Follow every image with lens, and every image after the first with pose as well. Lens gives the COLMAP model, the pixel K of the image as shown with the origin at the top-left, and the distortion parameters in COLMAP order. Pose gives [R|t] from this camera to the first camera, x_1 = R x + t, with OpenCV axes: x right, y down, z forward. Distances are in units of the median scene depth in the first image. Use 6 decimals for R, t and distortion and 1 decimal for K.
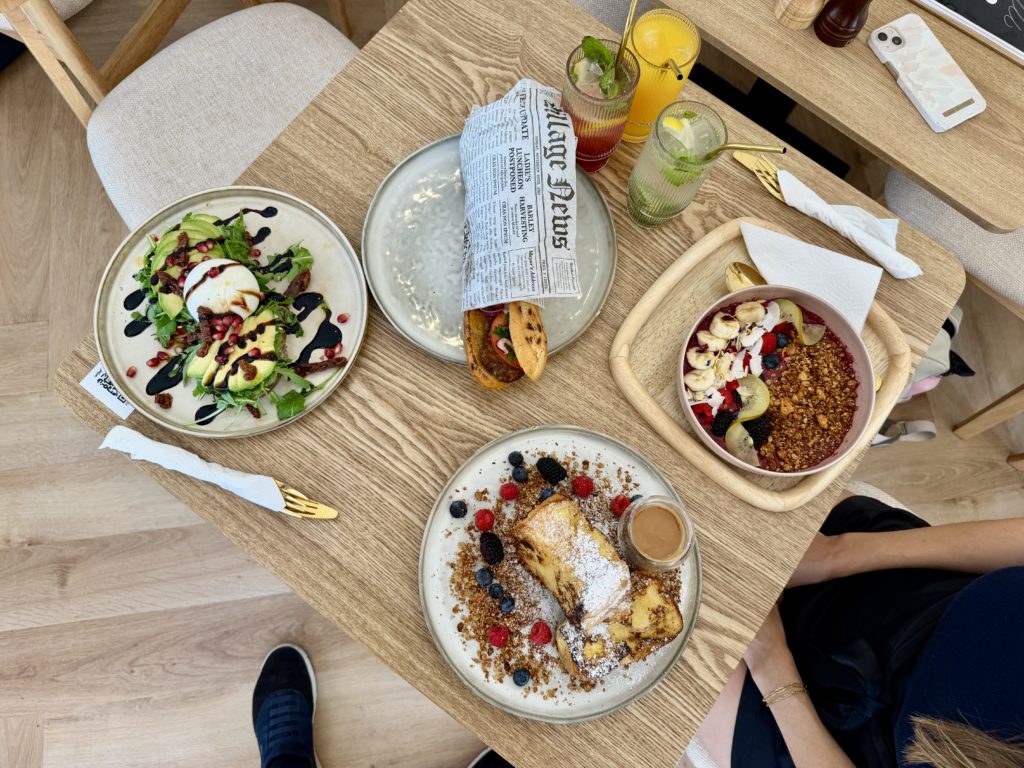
lens RADIAL K [[738.2, 0, 512.0], [0, 738.2, 384.0], [0, 0, 1]] dist [0.078374, -0.147844]
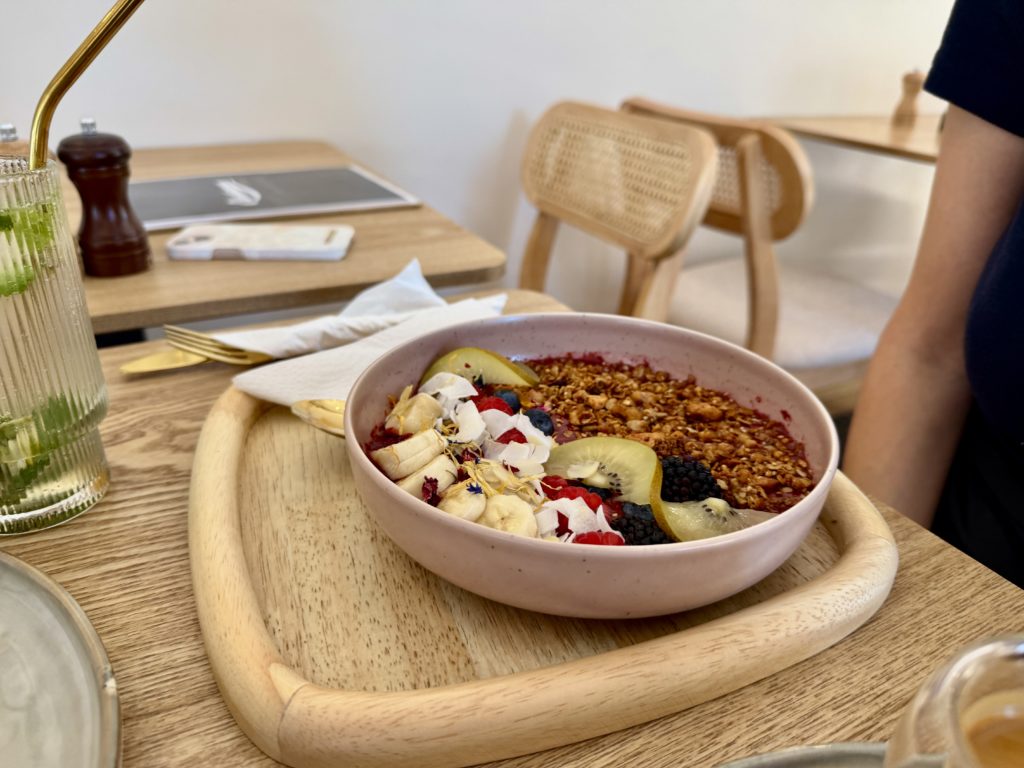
lens RADIAL K [[745.4, 0, 512.6], [0, 745.4, 358.9], [0, 0, 1]] dist [-0.003264, -0.001236]
pose [[0.446668, -0.424960, 0.787335, 0.017508], [0.868832, 0.416100, -0.268314, 0.060356], [-0.213587, 0.803909, 0.555078, 0.771299]]
